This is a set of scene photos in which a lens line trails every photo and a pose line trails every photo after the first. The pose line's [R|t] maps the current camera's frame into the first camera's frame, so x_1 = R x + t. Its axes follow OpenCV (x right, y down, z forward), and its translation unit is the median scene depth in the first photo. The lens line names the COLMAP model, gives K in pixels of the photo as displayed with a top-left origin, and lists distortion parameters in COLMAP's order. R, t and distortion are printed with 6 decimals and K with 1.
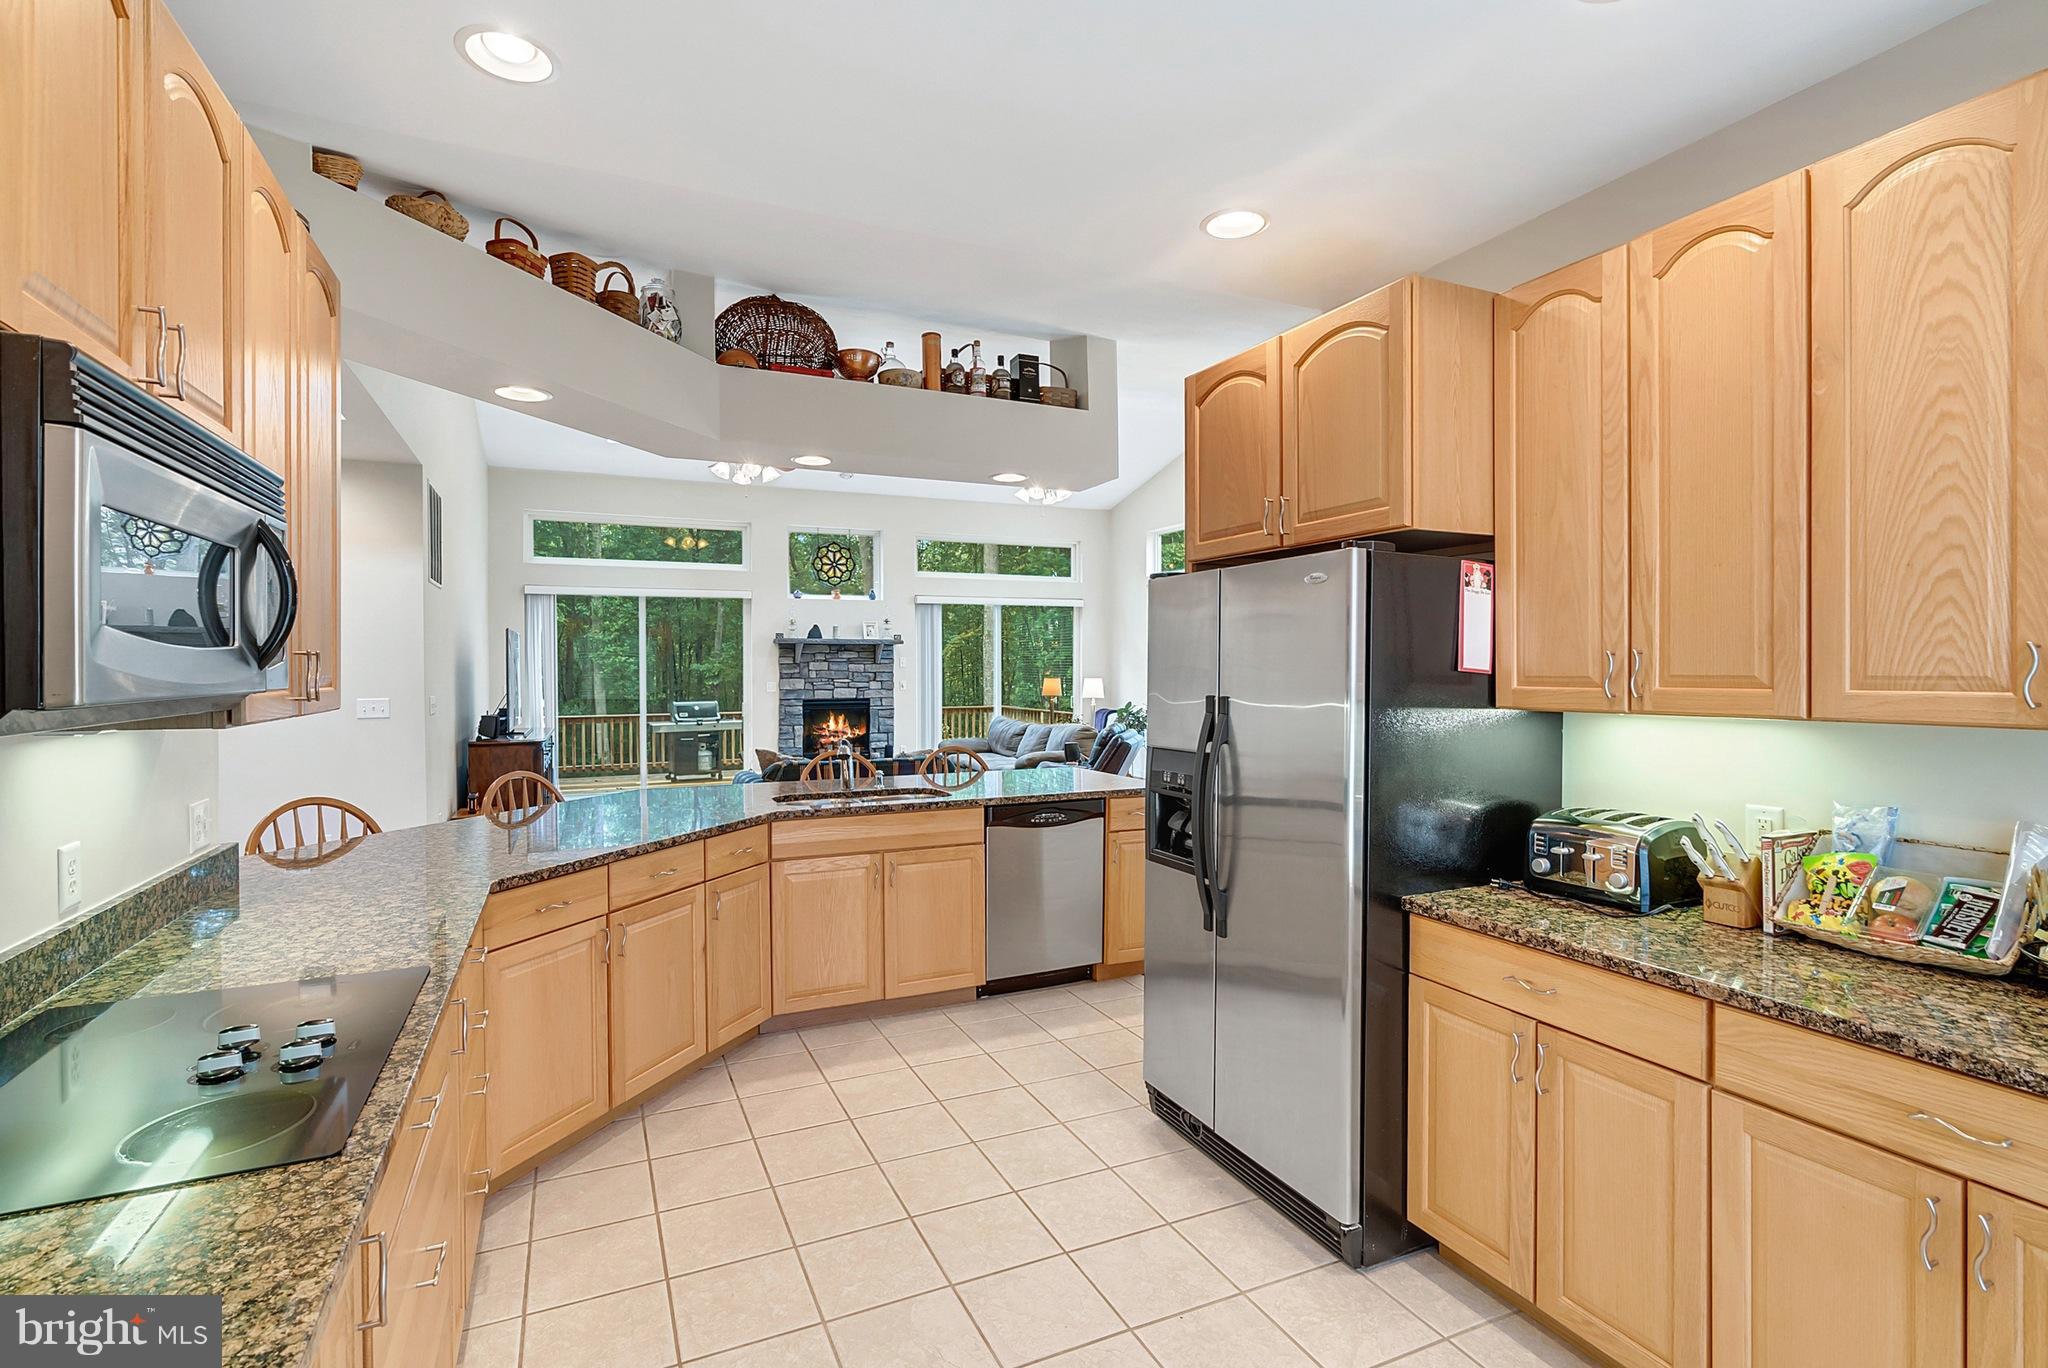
lens RADIAL K [[946.7, 0, 1009.2], [0, 946.7, 674.8], [0, 0, 1]] dist [-0.003821, 0.000112]
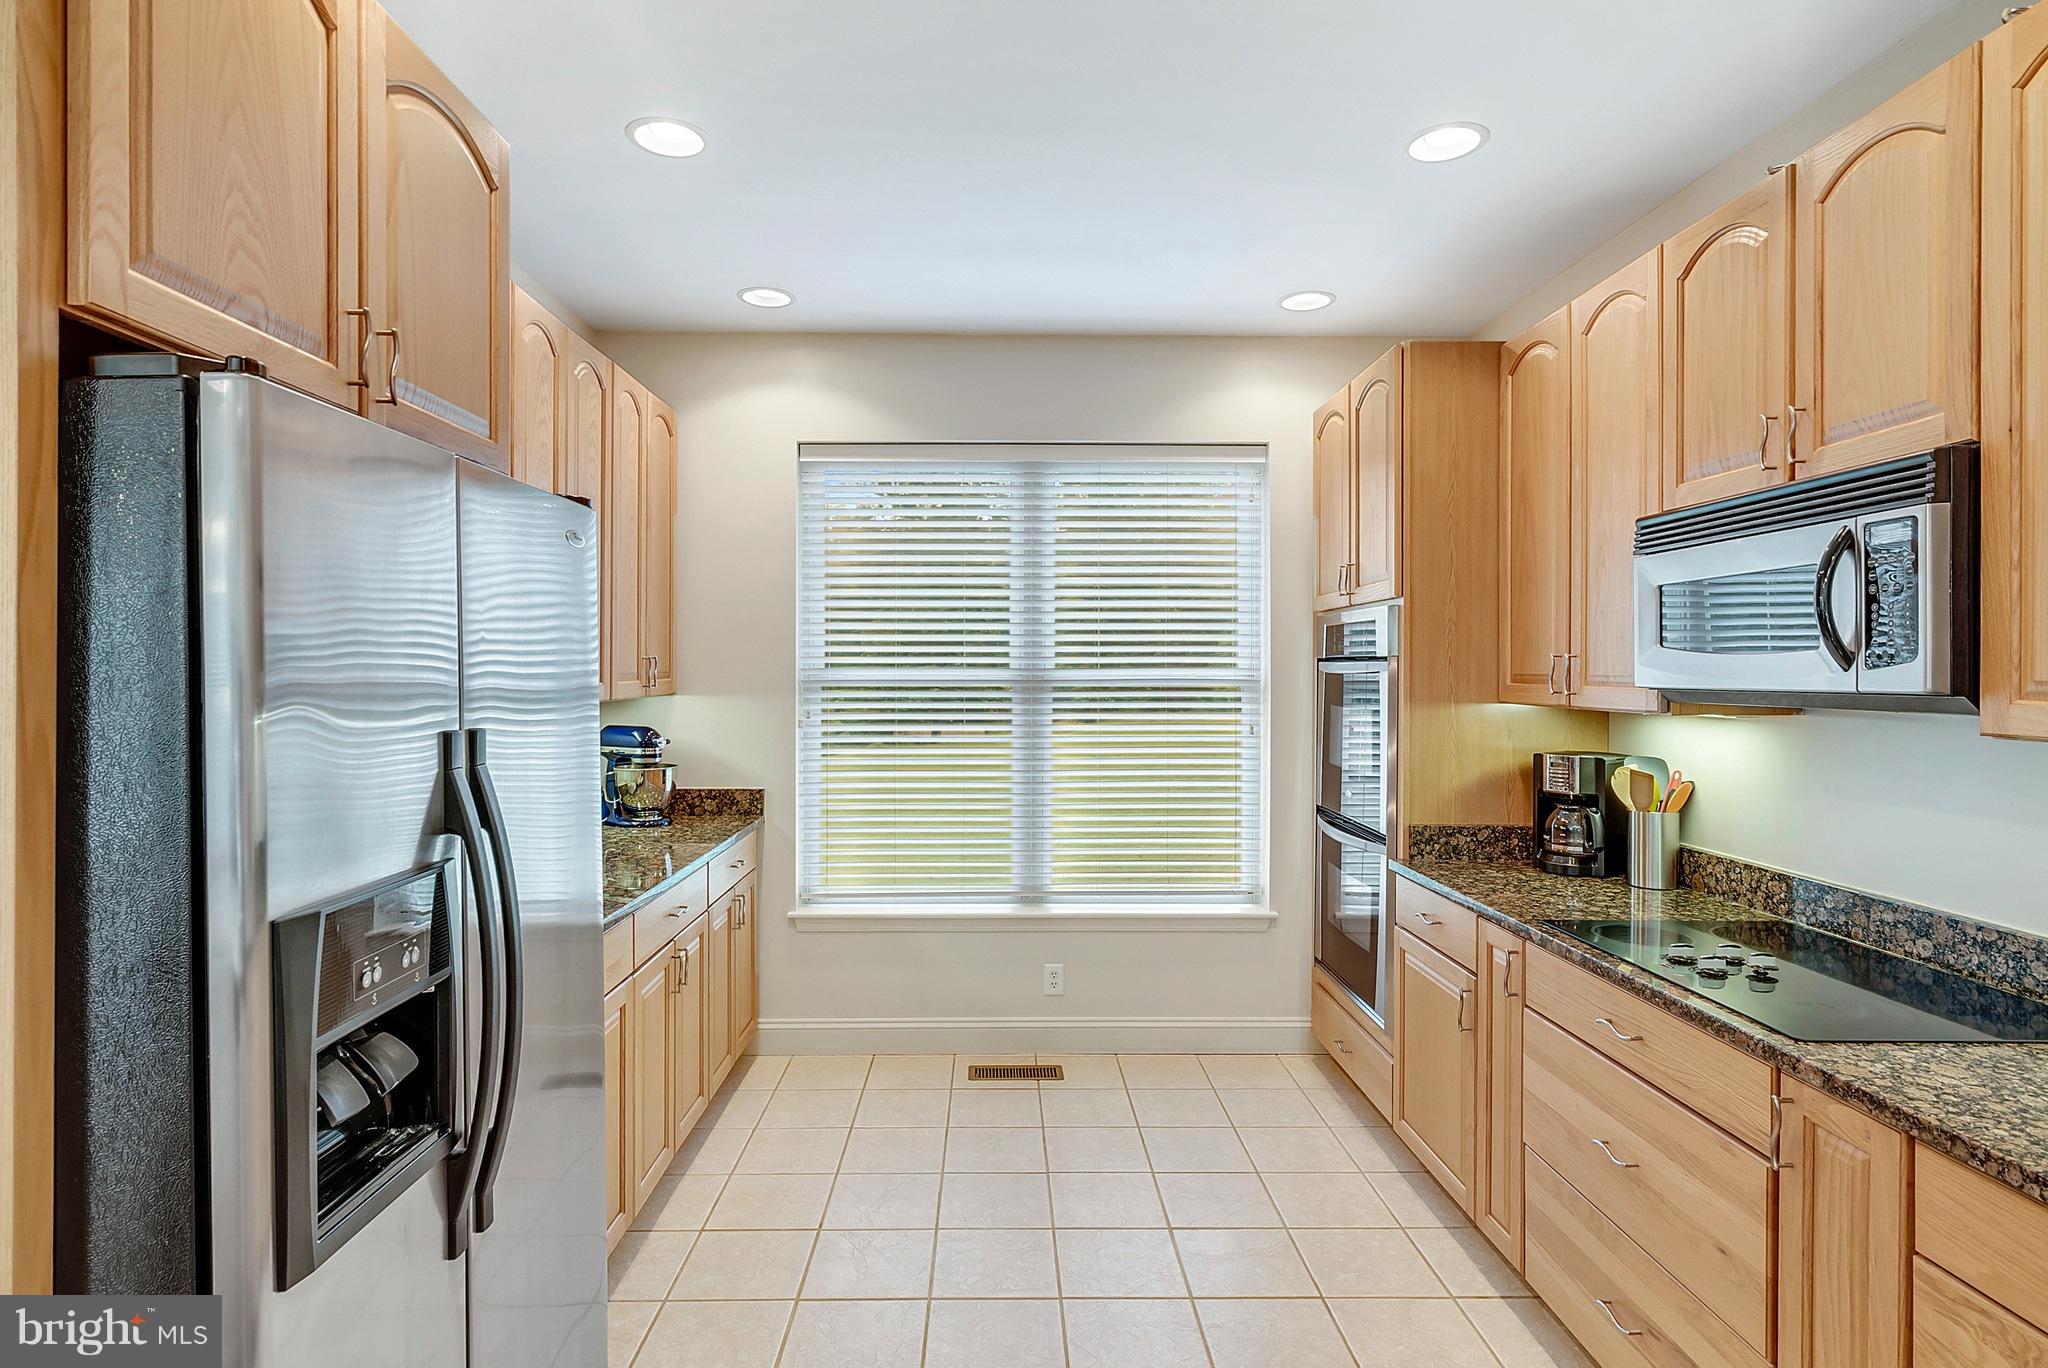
lens RADIAL K [[1053.7, 0, 1007.4], [0, 1053.7, 674.6], [0, 0, 1]] dist [-0.003674, -0.000598]
pose [[-0.915879, -0.001027, 0.401453, -0.150474], [0.002838, 0.999955, 0.009033, -0.005117], [-0.401444, 0.009412, -0.915835, 0.836954]]
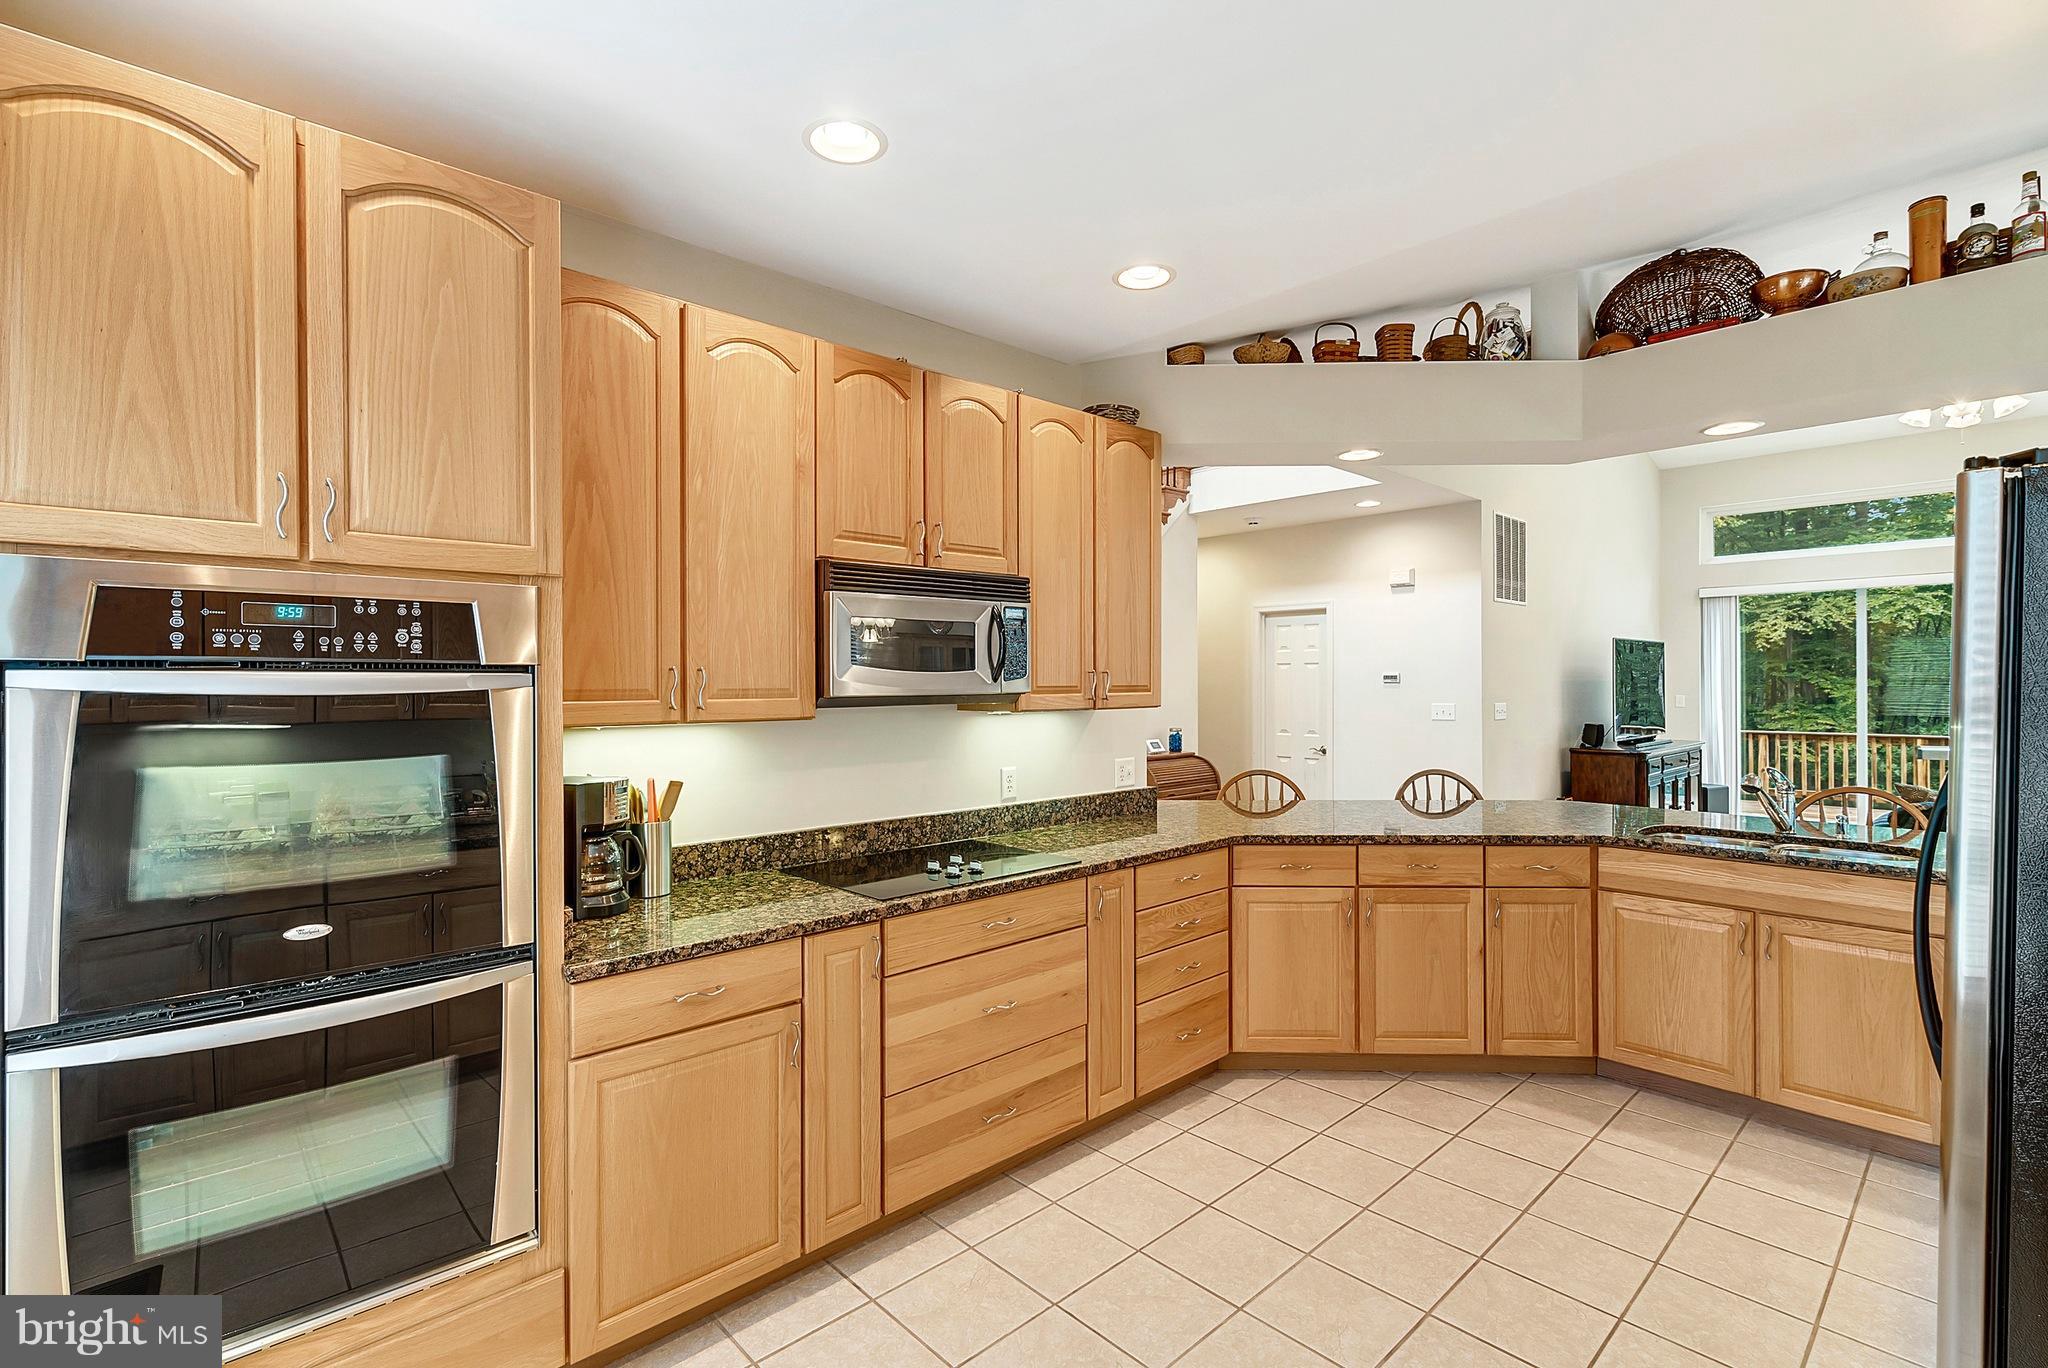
lens RADIAL K [[934.1, 0, 1024.0], [0, 934.1, 684.0], [0, 0, 1]] dist [0.000891, 0.000428]
pose [[0.322356, 0.005382, -0.946603, 0.358275], [-0.003857, 0.999983, 0.004372, -0.003790], [0.946611, 0.002241, 0.322372, 0.146877]]
